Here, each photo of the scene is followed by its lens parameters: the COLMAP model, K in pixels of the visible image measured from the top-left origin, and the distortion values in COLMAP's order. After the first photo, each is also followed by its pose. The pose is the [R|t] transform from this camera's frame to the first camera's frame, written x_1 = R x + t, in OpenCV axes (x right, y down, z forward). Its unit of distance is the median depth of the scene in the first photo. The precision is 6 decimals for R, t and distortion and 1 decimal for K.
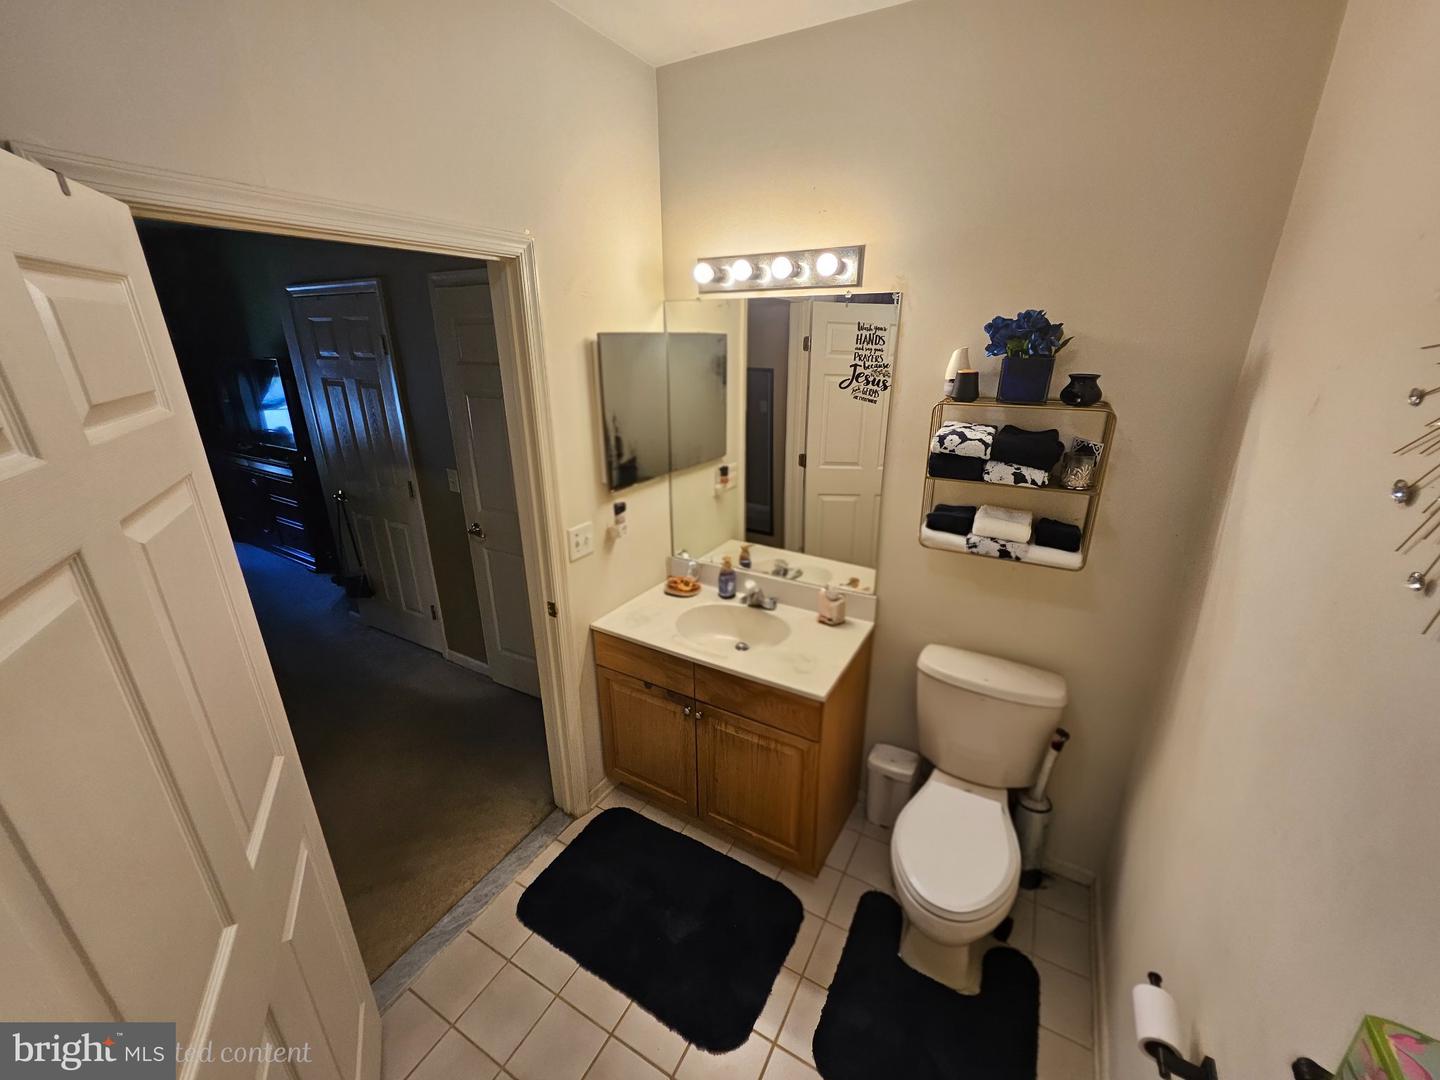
lens RADIAL K [[564.5, 0, 717.3], [0, 564.5, 533.2], [0, 0, 1]] dist [-0.000778, 0.000016]
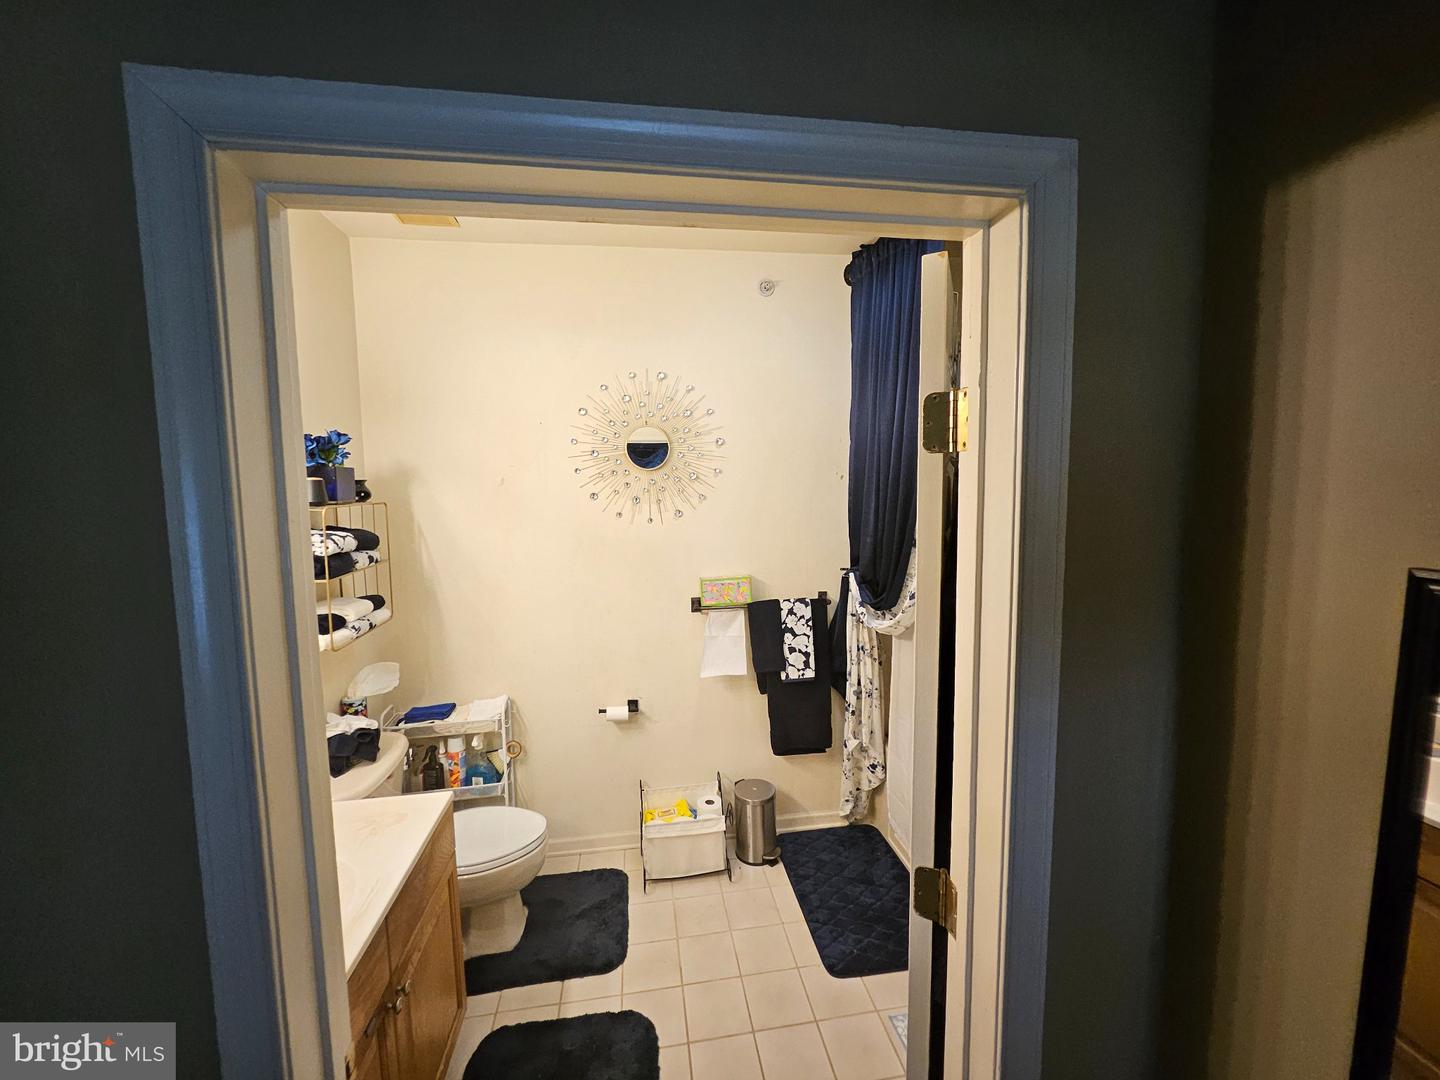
lens RADIAL K [[564.5, 0, 717.3], [0, 564.5, 533.2], [0, 0, 1]] dist [-0.000778, 0.000016]
pose [[-0.627551, -0.053749, 0.776718, -0.873075], [0.272860, 0.919160, 0.284065, -0.284344], [-0.729196, 0.390200, -0.562154, 1.083803]]
